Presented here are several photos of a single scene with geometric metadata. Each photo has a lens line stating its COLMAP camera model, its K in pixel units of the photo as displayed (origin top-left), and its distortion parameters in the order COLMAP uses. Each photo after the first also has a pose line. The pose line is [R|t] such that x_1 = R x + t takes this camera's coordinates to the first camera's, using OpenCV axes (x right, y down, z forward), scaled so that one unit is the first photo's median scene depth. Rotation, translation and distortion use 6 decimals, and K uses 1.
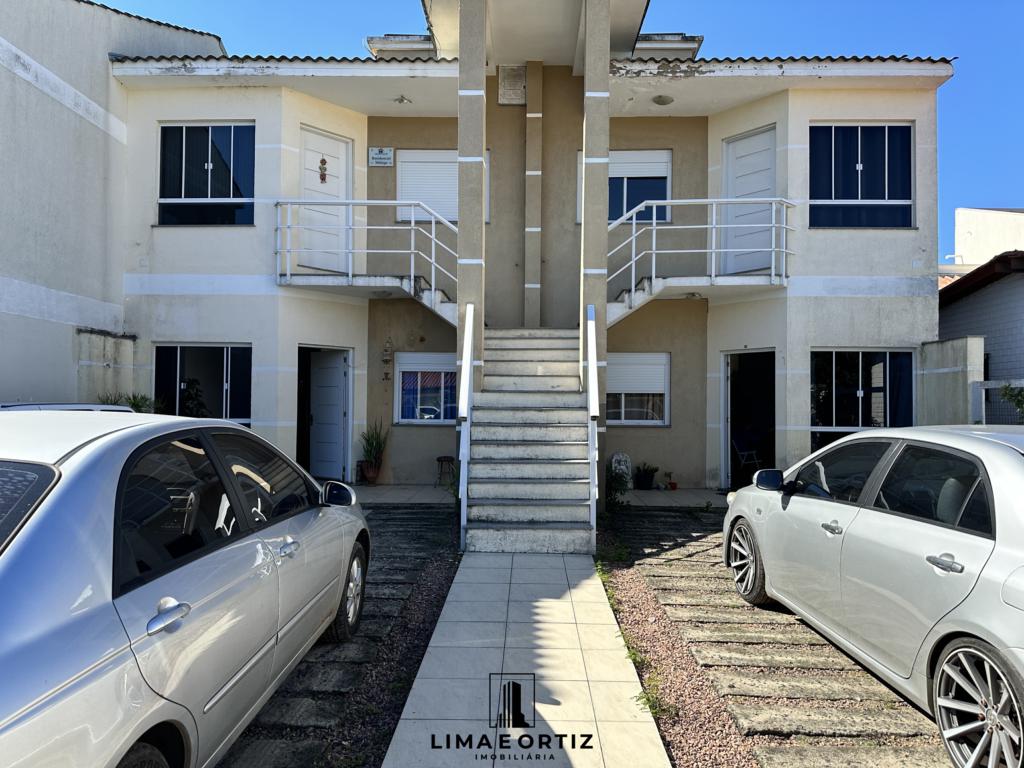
lens RADIAL K [[715.0, 0, 512.0], [0, 715.0, 384.0], [0, 0, 1]] dist [0.001737, 0.000272]
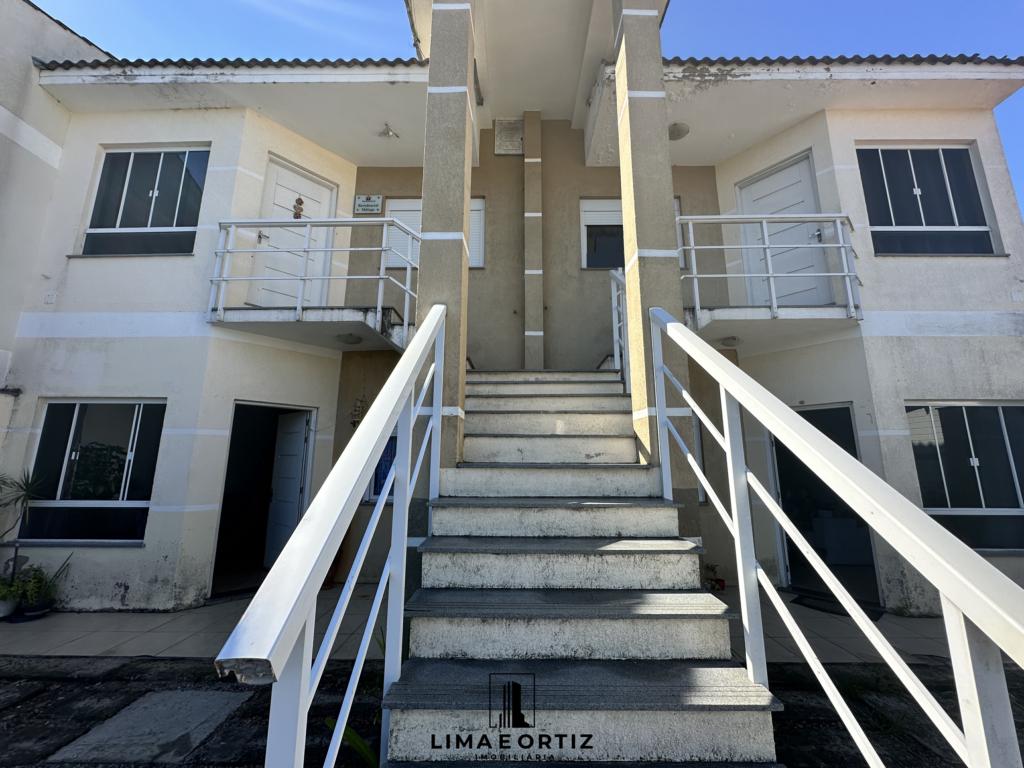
lens RADIAL K [[407.7, 0, 512.0], [0, 407.7, 384.0], [0, 0, 1]] dist [-0.001877, 0.000222]
pose [[0.999853, -0.001591, 0.017069, -0.006215], [0.004347, 0.986670, -0.162678, 0.000013], [-0.016582, 0.162728, 0.986532, 0.568723]]
